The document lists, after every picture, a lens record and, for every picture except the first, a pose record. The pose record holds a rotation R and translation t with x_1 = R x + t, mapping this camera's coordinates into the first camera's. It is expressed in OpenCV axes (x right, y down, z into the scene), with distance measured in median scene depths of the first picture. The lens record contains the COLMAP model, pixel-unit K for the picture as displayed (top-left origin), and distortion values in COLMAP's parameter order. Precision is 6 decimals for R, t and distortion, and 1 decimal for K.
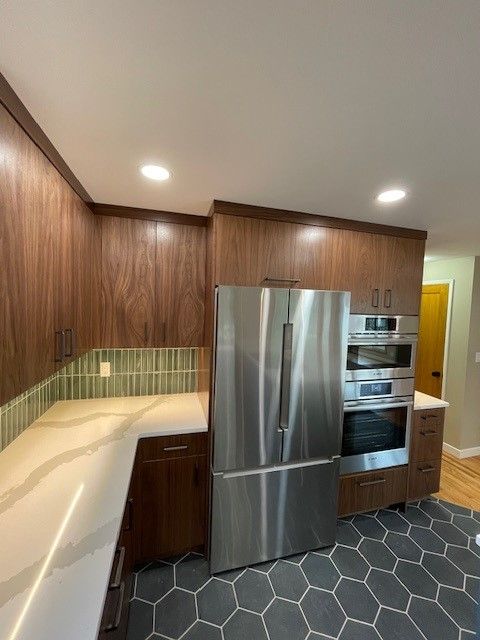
lens RADIAL K [[256.6, 0, 240.3], [0, 256.6, 317.9], [0, 0, 1]] dist [-0.001861, -0.000281]
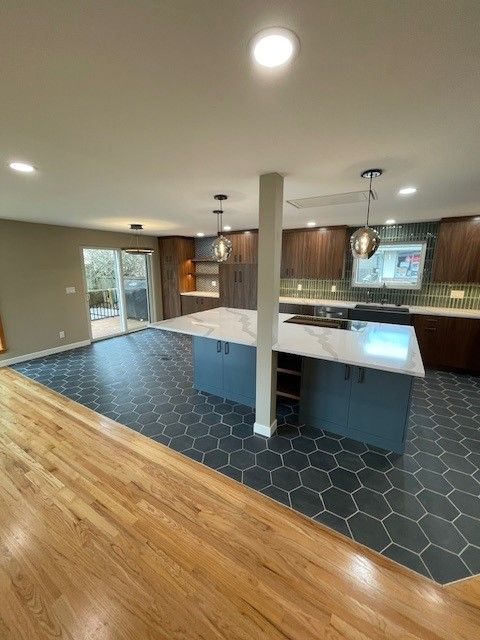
lens RADIAL K [[259.5, 0, 238.9], [0, 259.5, 314.9], [0, 0, 1]] dist [-0.000802, 0.000064]
pose [[-0.734232, 0.099028, -0.671637, 2.053351], [-0.057597, 0.976651, 0.206965, 0.058063], [0.676451, 0.190645, -0.711385, 0.773128]]
